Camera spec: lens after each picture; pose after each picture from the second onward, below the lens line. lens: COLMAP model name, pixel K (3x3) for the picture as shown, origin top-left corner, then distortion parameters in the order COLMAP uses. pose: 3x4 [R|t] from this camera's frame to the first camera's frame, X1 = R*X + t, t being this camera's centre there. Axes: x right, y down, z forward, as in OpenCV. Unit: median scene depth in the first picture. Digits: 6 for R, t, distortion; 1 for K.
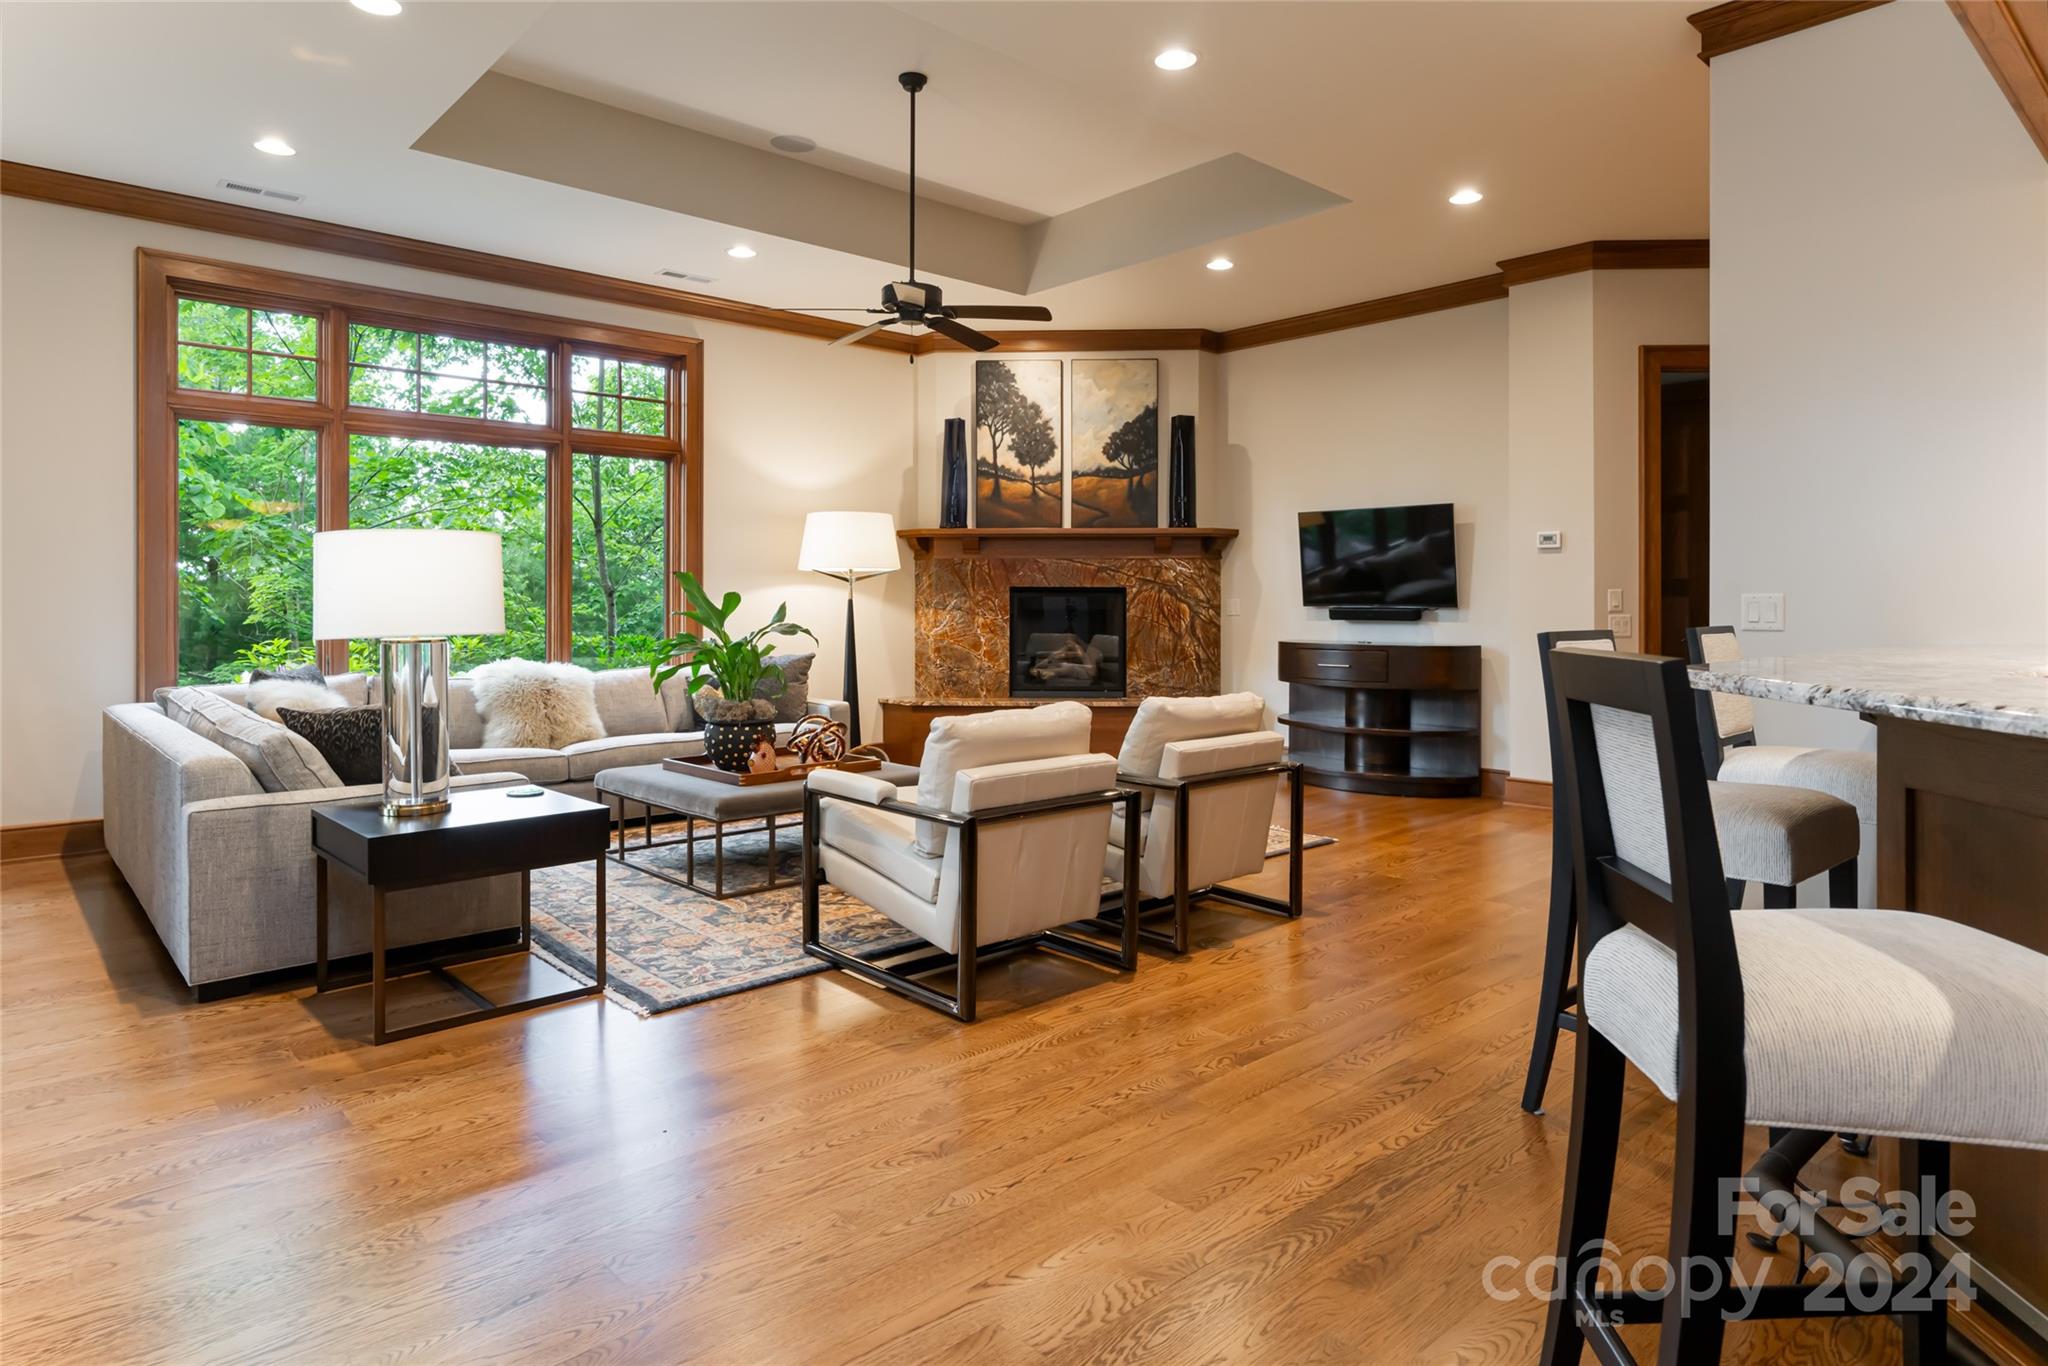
lens RADIAL K [[1183.4, 0, 1005.7], [0, 1183.4, 609.4], [0, 0, 1]] dist [0.001480, 0.000286]
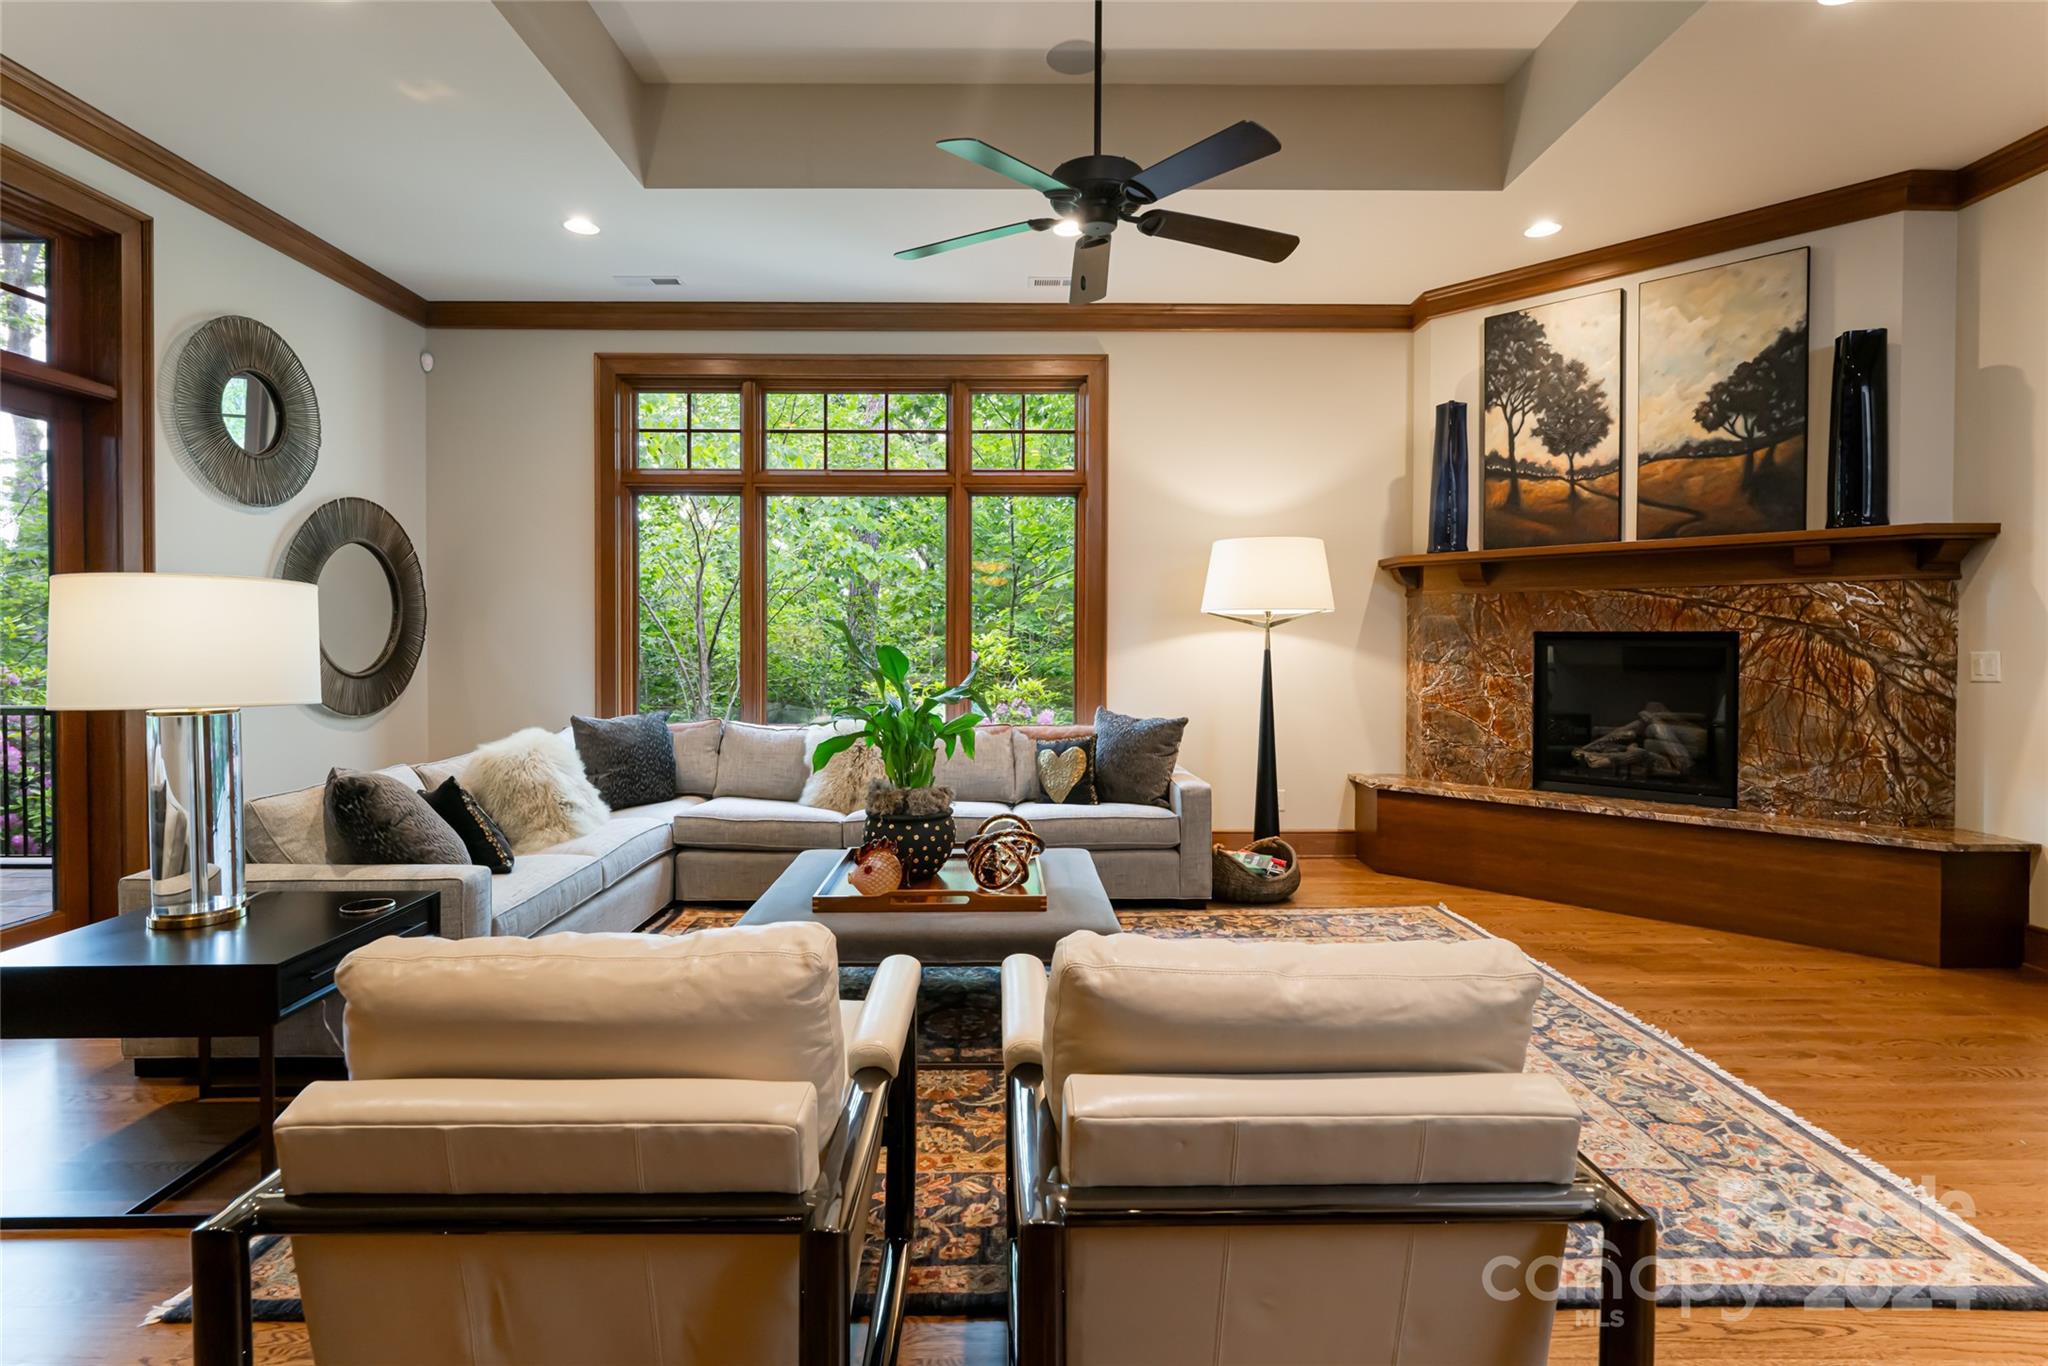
lens RADIAL K [[961.6, 0, 1011.5], [0, 961.6, 656.0], [0, 0, 1]] dist [-0.000999, 0.000331]
pose [[0.746389, 0.011403, -0.665412, 0.152303], [-0.004675, 0.999918, 0.011892, -0.010075], [0.665493, -0.005765, 0.746382, 0.371558]]
